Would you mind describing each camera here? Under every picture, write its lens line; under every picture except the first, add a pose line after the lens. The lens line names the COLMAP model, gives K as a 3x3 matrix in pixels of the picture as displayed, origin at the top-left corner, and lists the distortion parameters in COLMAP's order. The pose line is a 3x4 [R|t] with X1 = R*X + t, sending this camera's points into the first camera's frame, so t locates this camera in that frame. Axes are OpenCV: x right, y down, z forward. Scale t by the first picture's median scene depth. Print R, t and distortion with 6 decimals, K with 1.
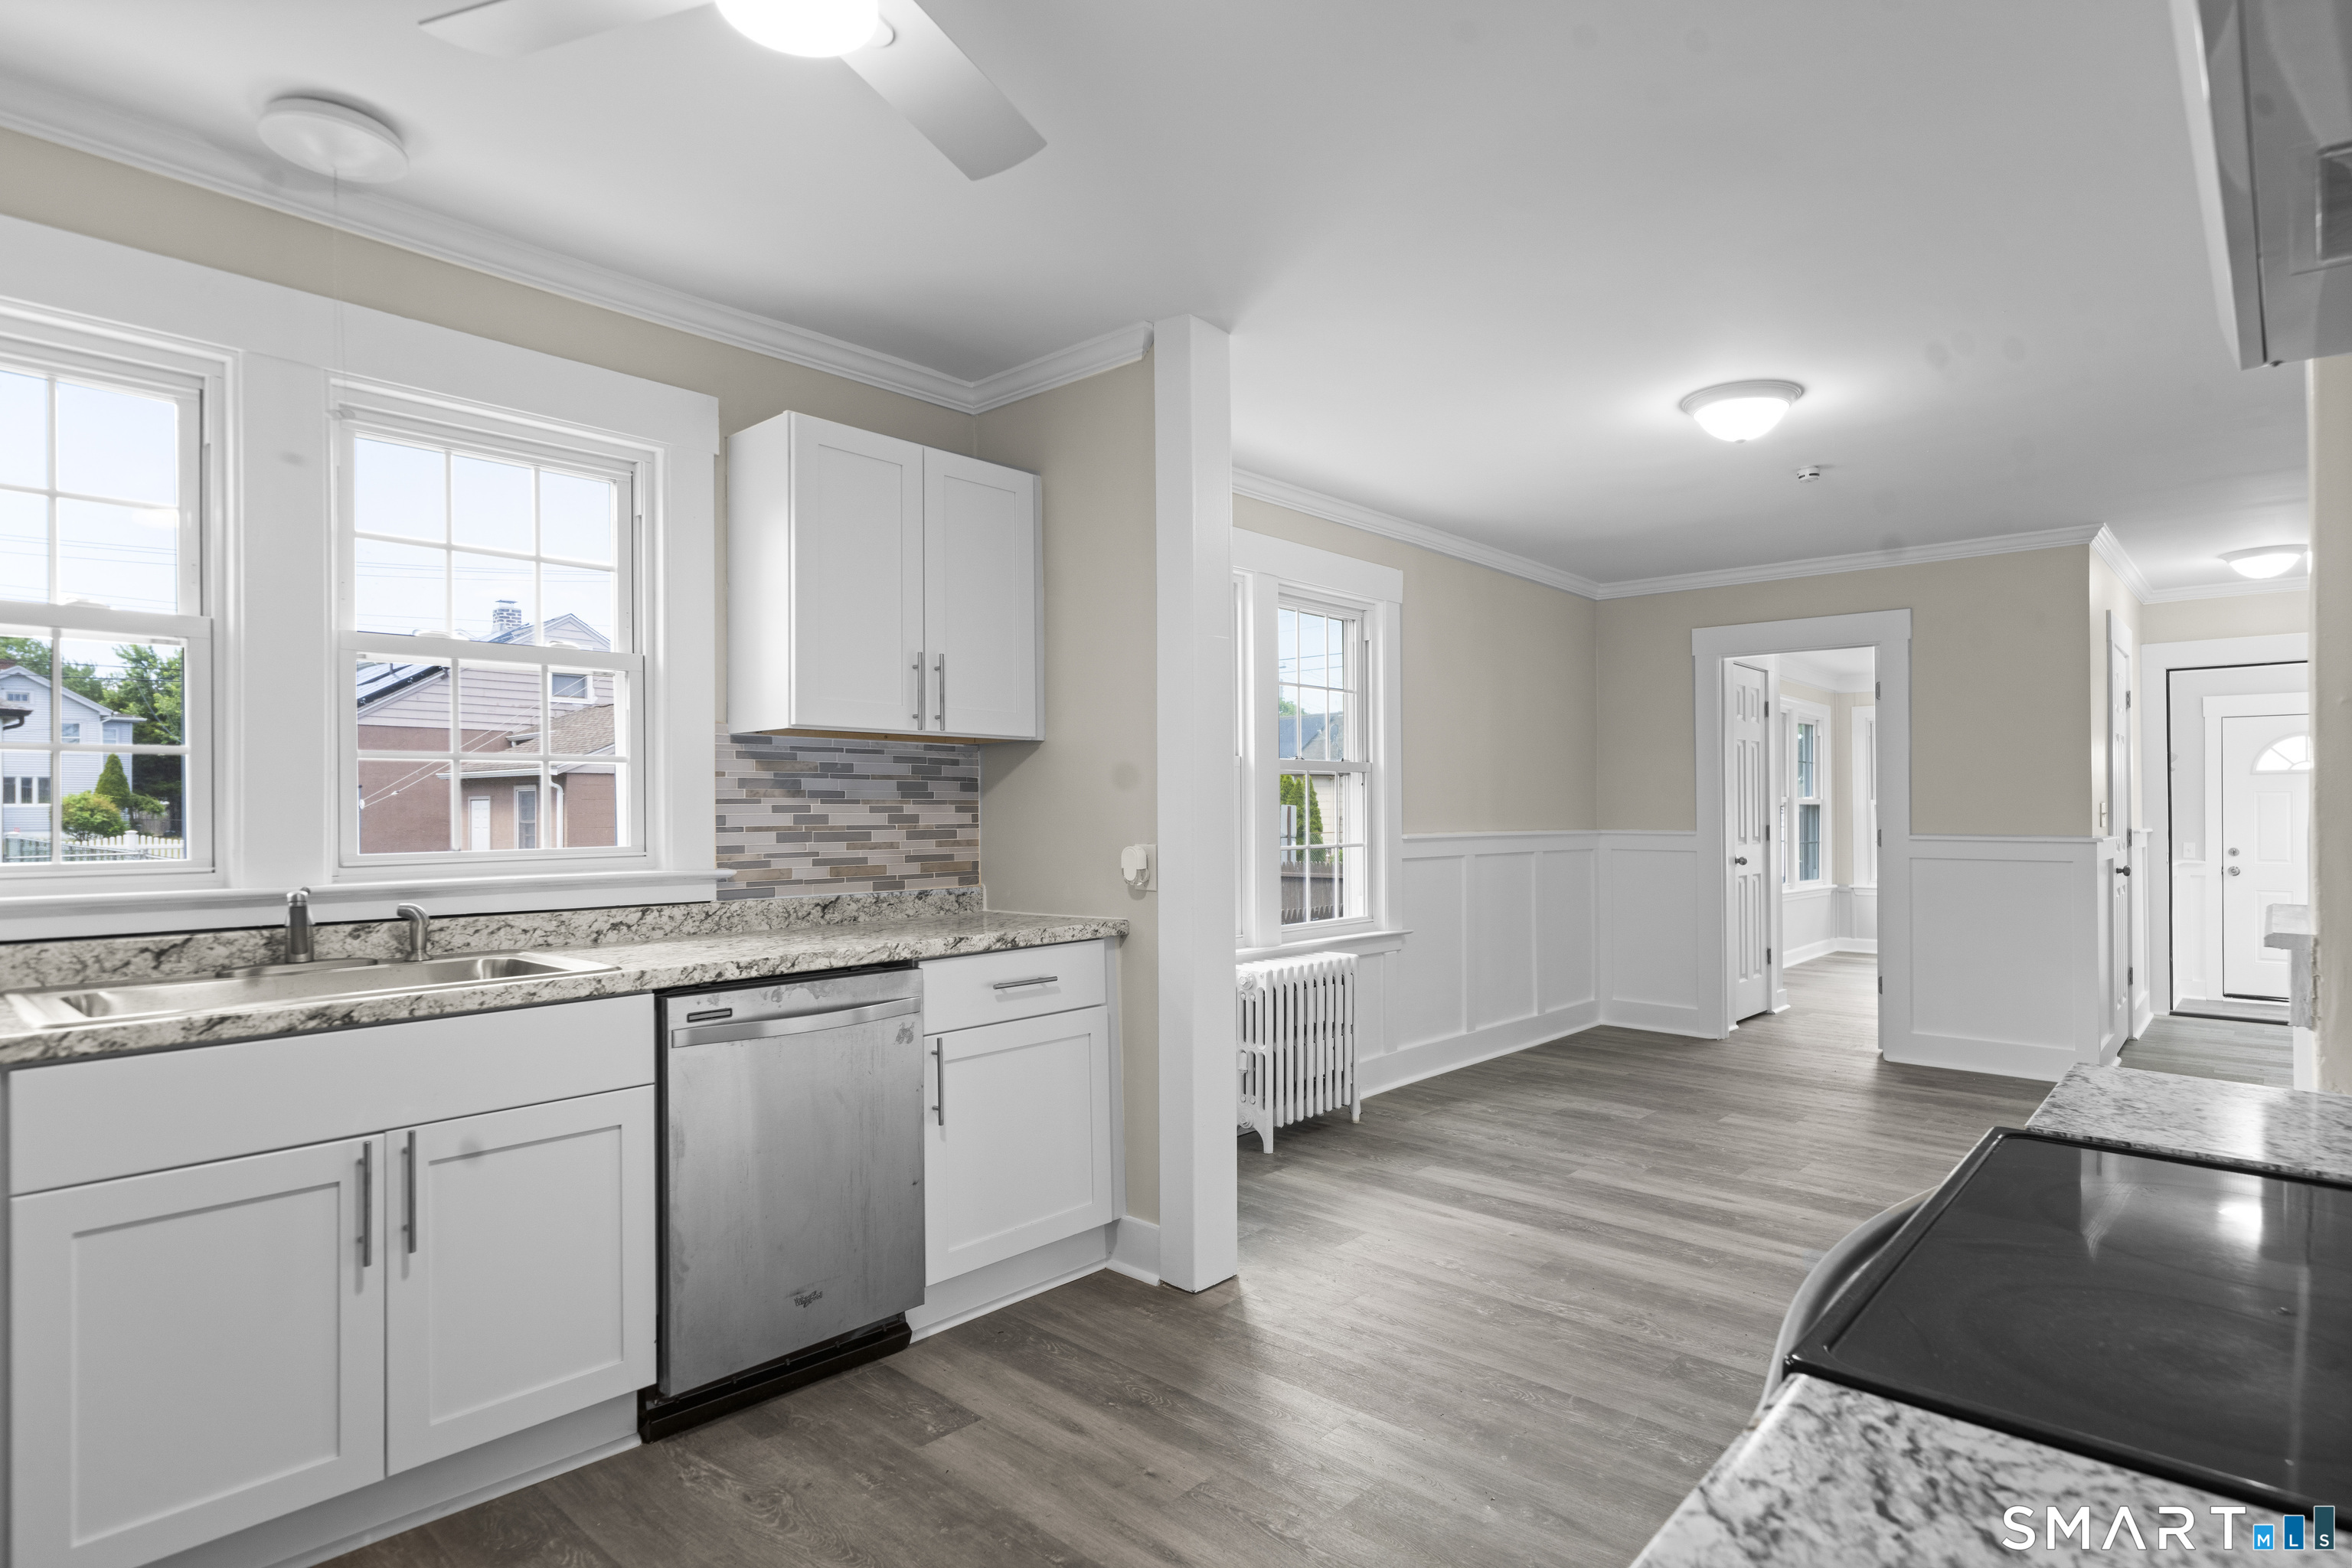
lens RADIAL K [[1242.2, 0, 1186.2], [0, 1242.2, 796.0], [0, 0, 1]] dist [-0.004327, -0.000138]
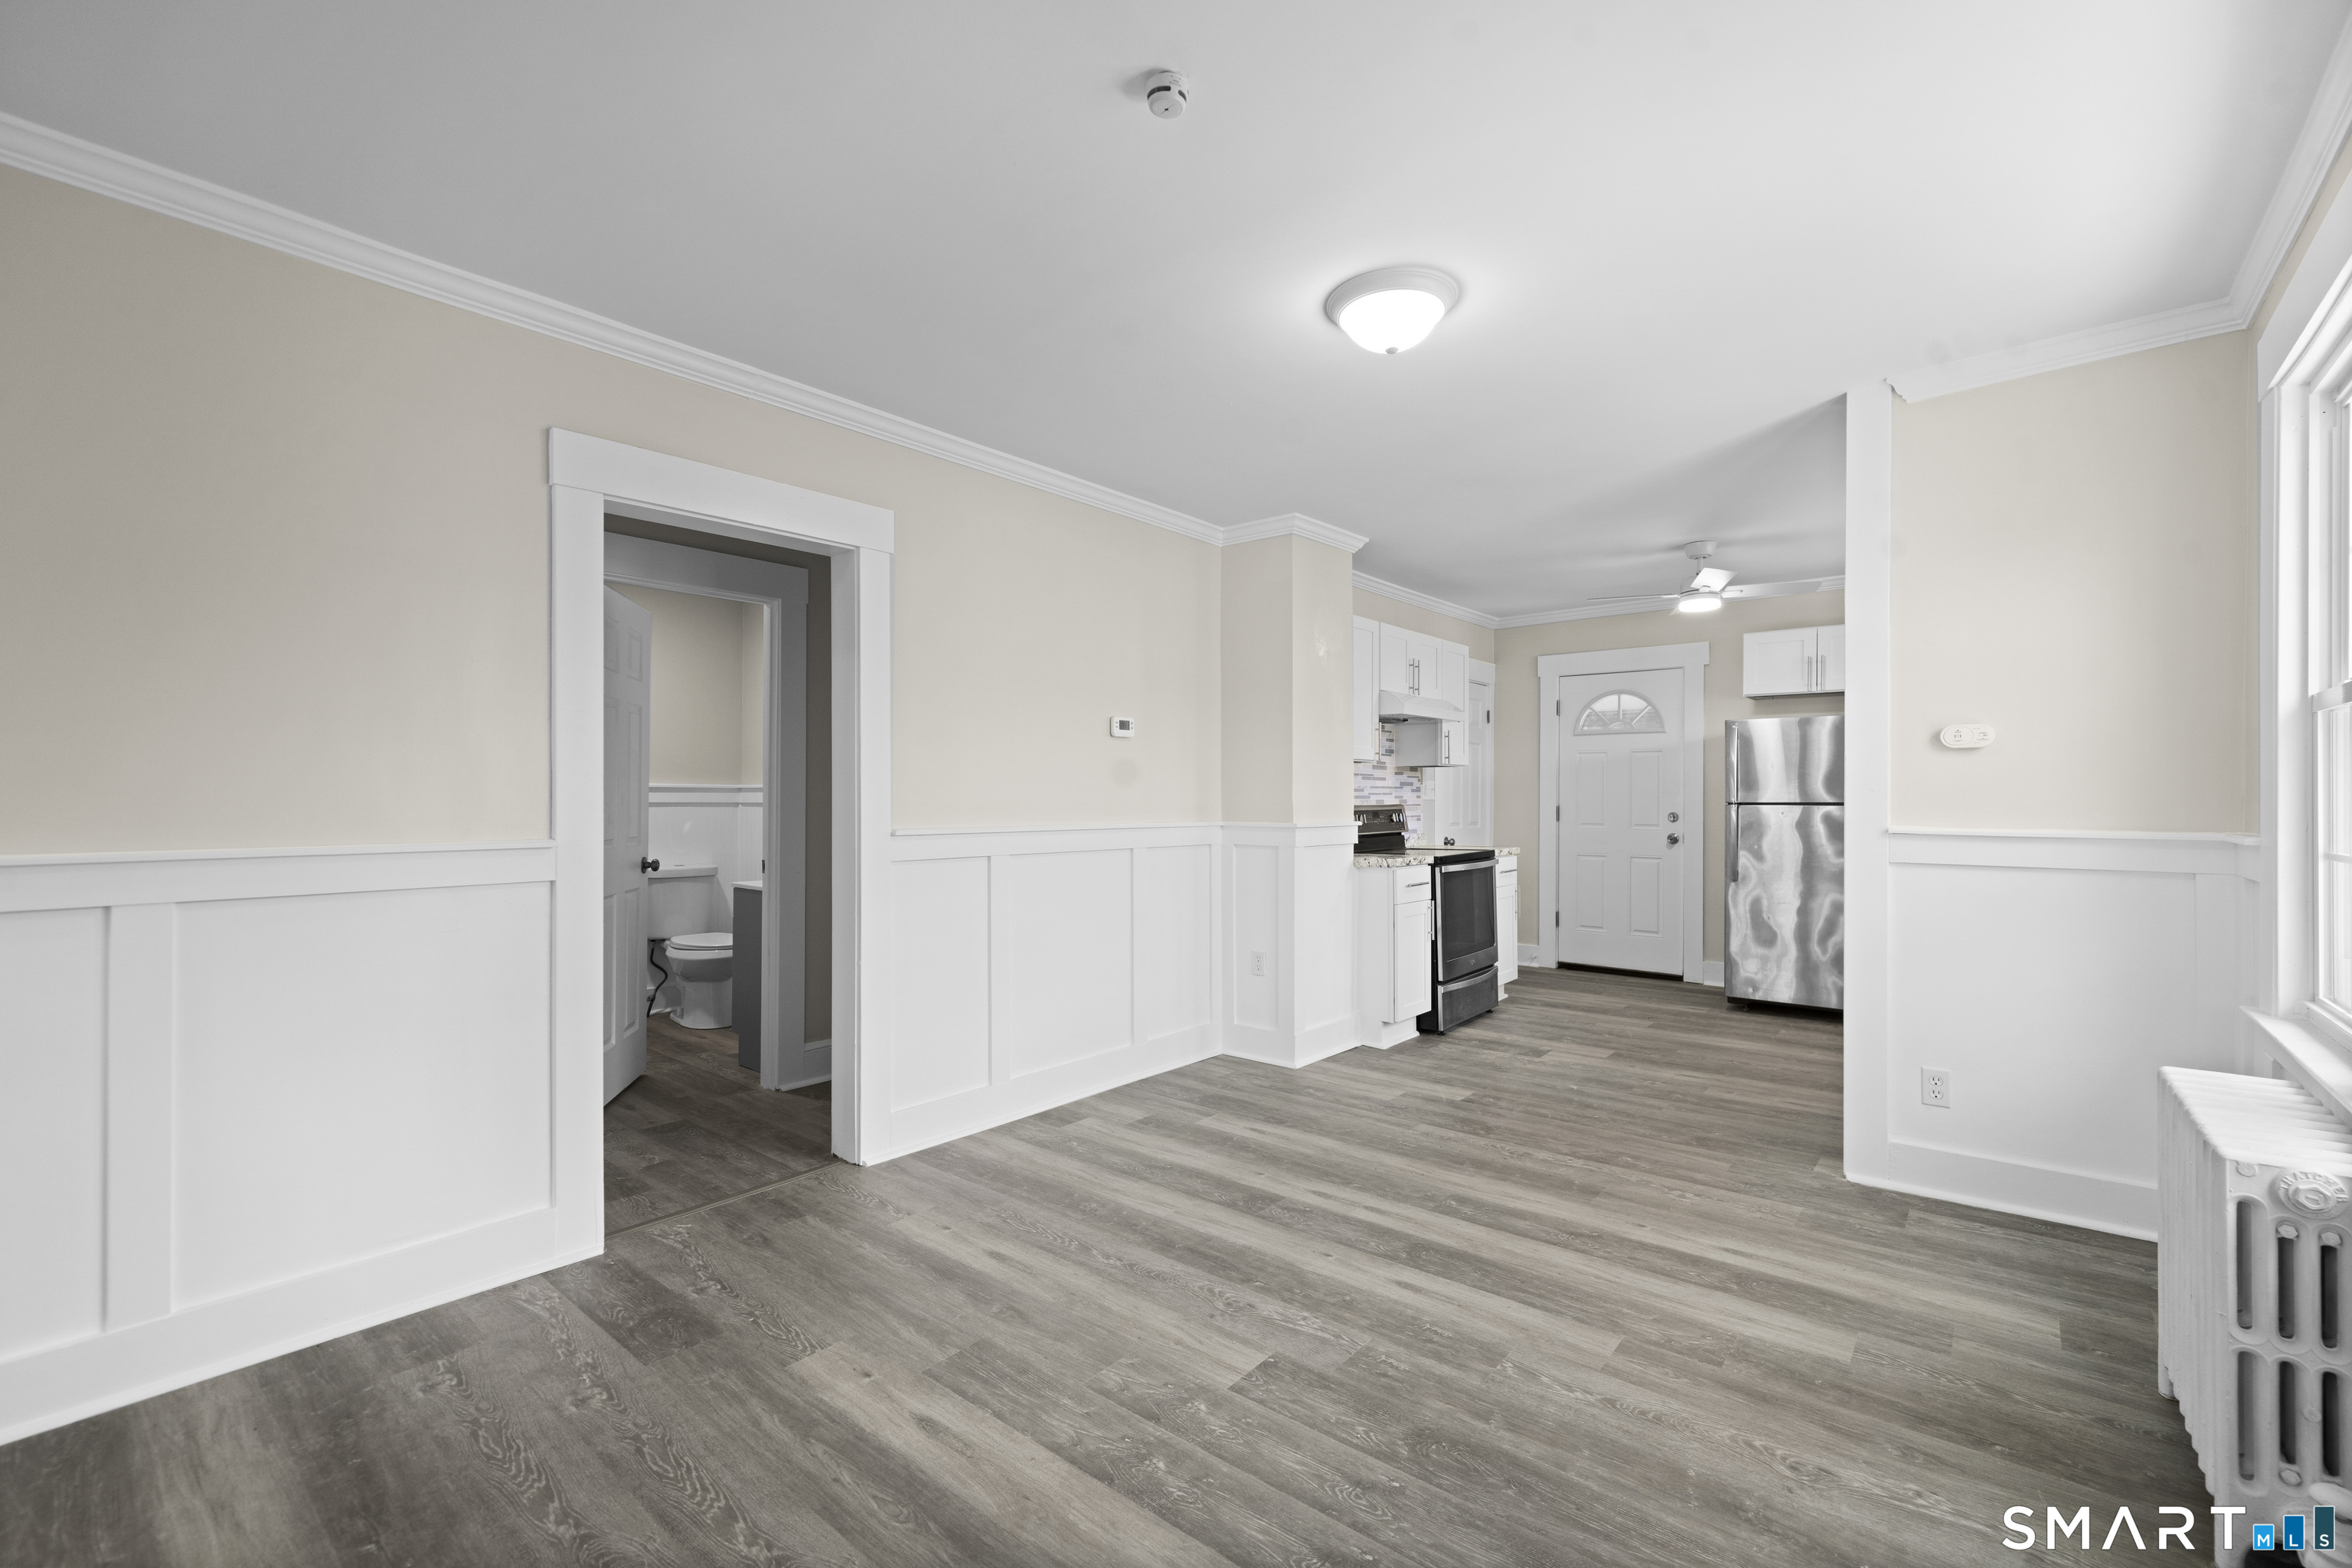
lens RADIAL K [[991.4, 0, 1186.5], [0, 991.4, 791.7], [0, 0, 1]] dist [0.004636, -0.000172]
pose [[-0.999331, 0.002831, -0.036463, 0.621094], [0.003428, 0.999861, -0.016311, 0.023660], [0.036412, -0.016425, -0.999202, 1.696767]]
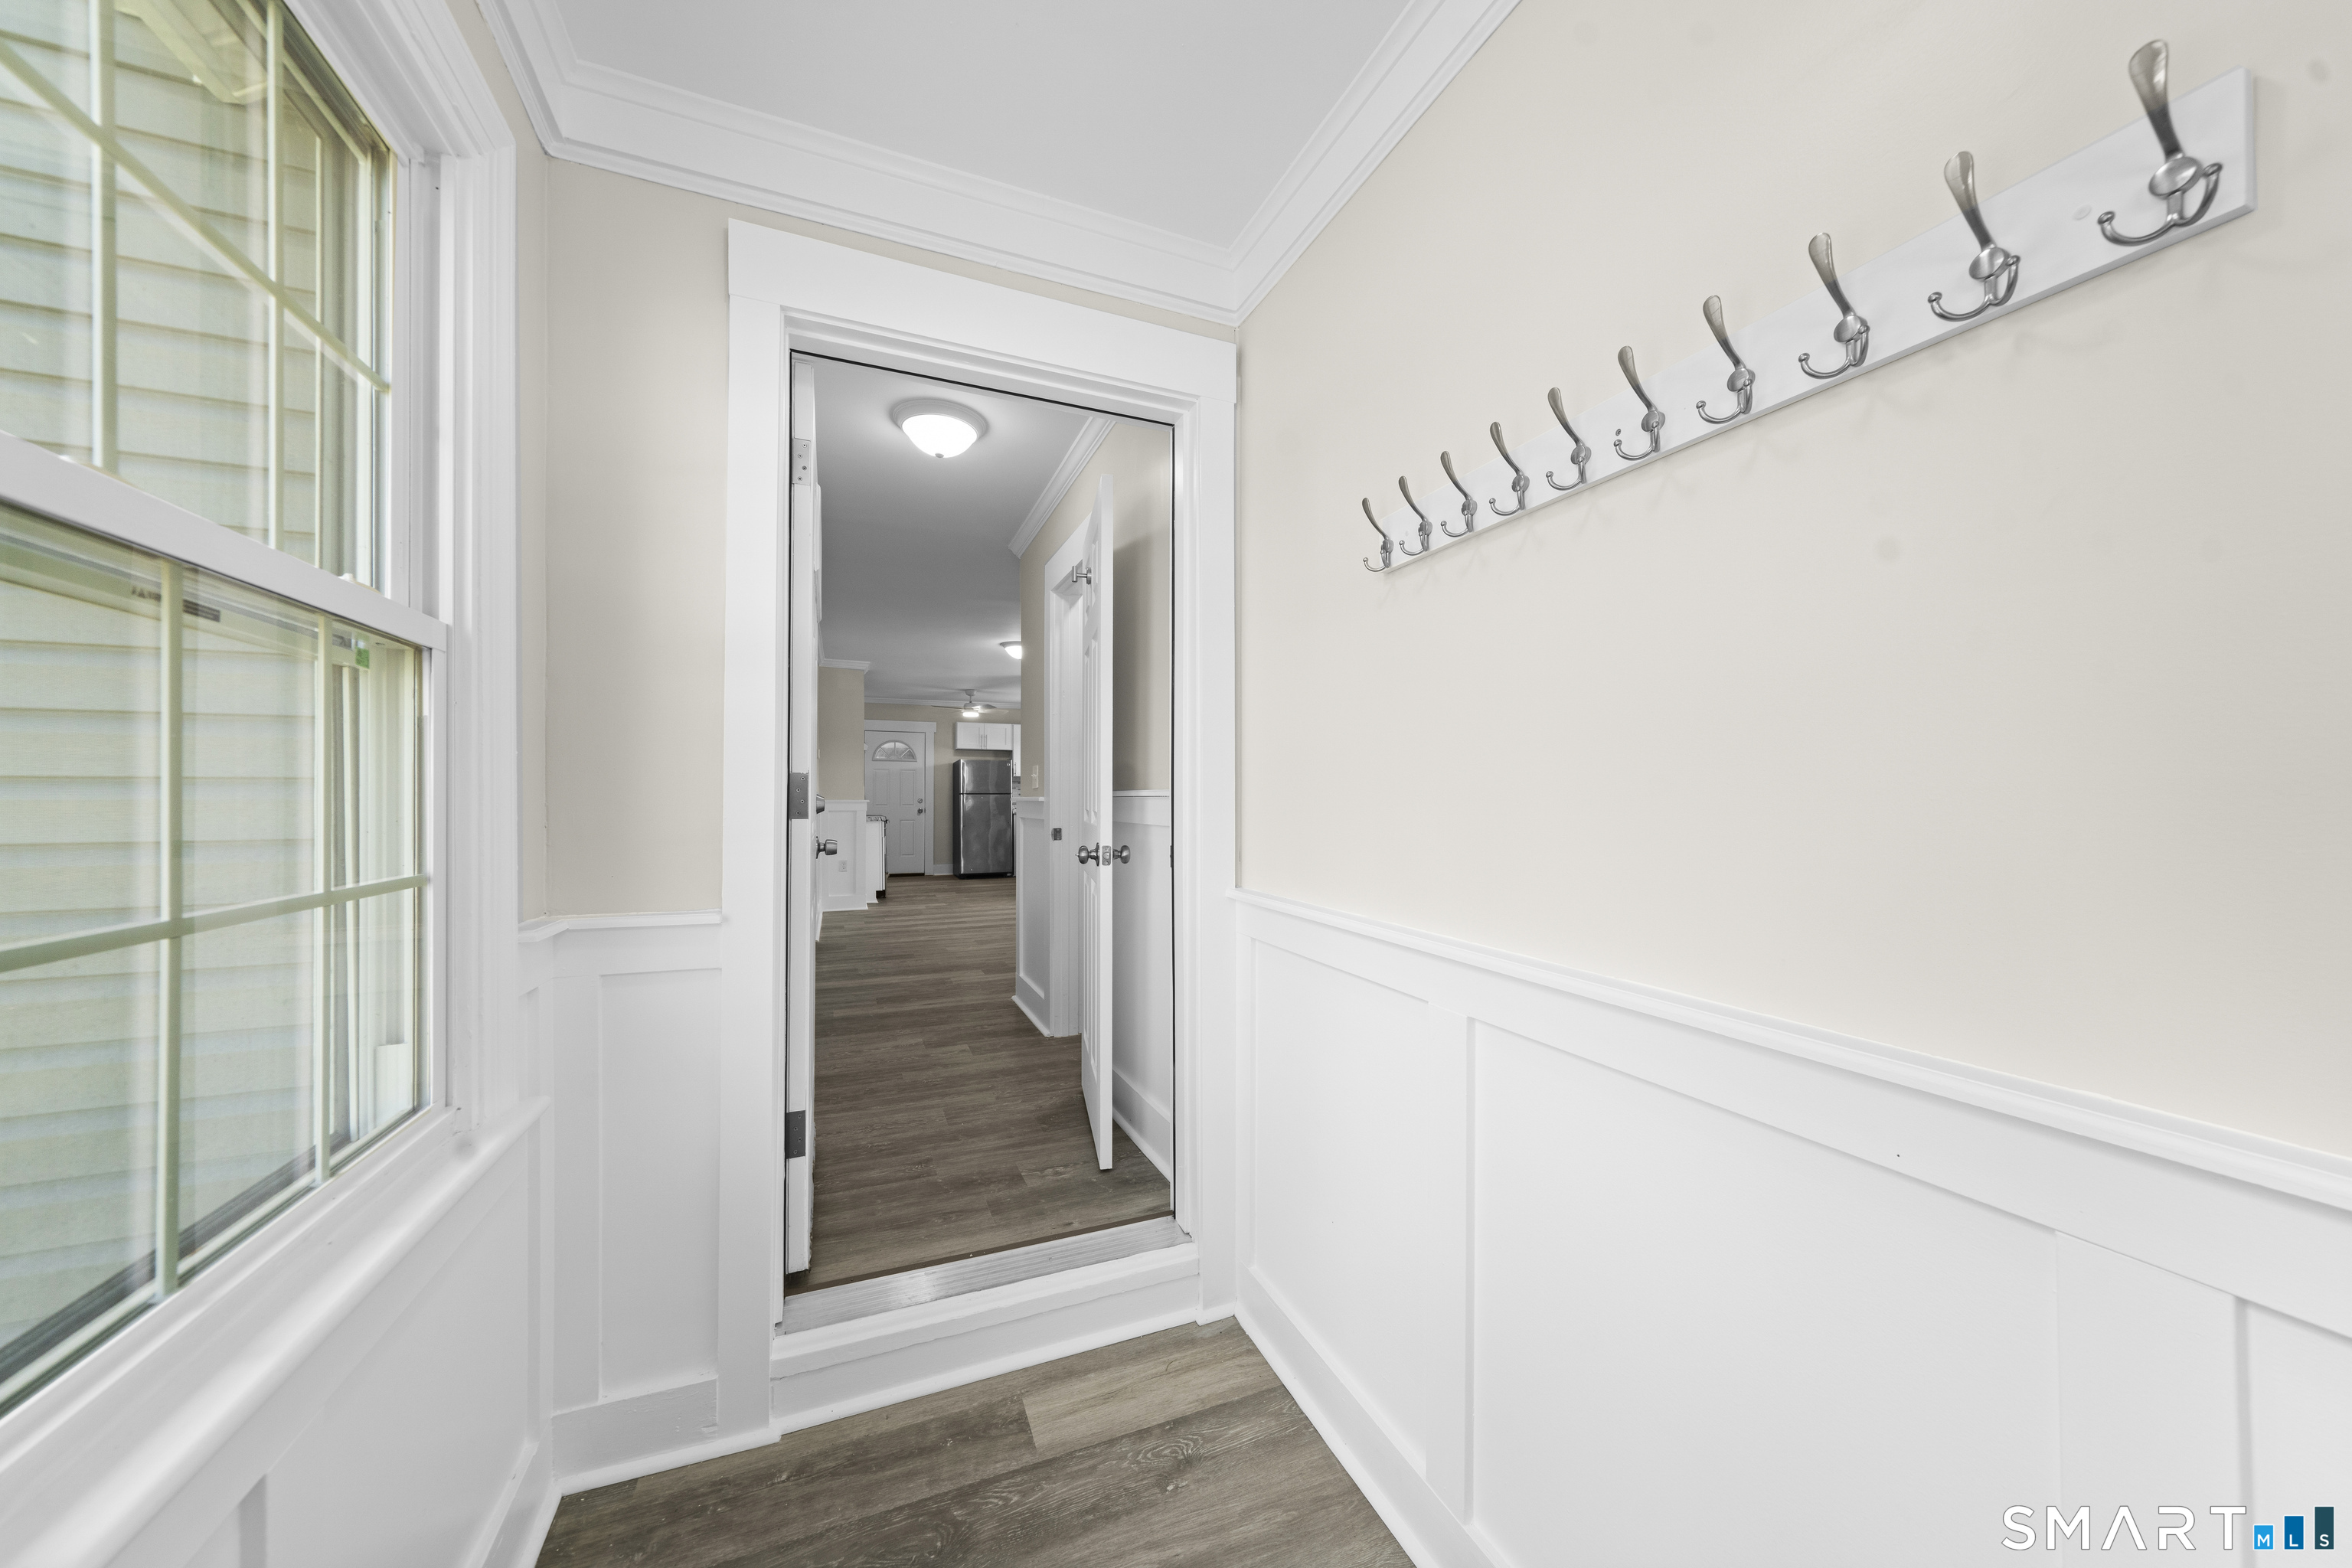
lens RADIAL K [[813.7, 0, 1177.2], [0, 813.7, 795.9], [0, 0, 1]] dist [-0.002974, -0.000038]
pose [[-0.435298, -0.000815, -0.900286, 2.061357], [0.009146, 0.999944, -0.005327, 0.049919], [0.900240, -0.010553, -0.435266, 2.218737]]
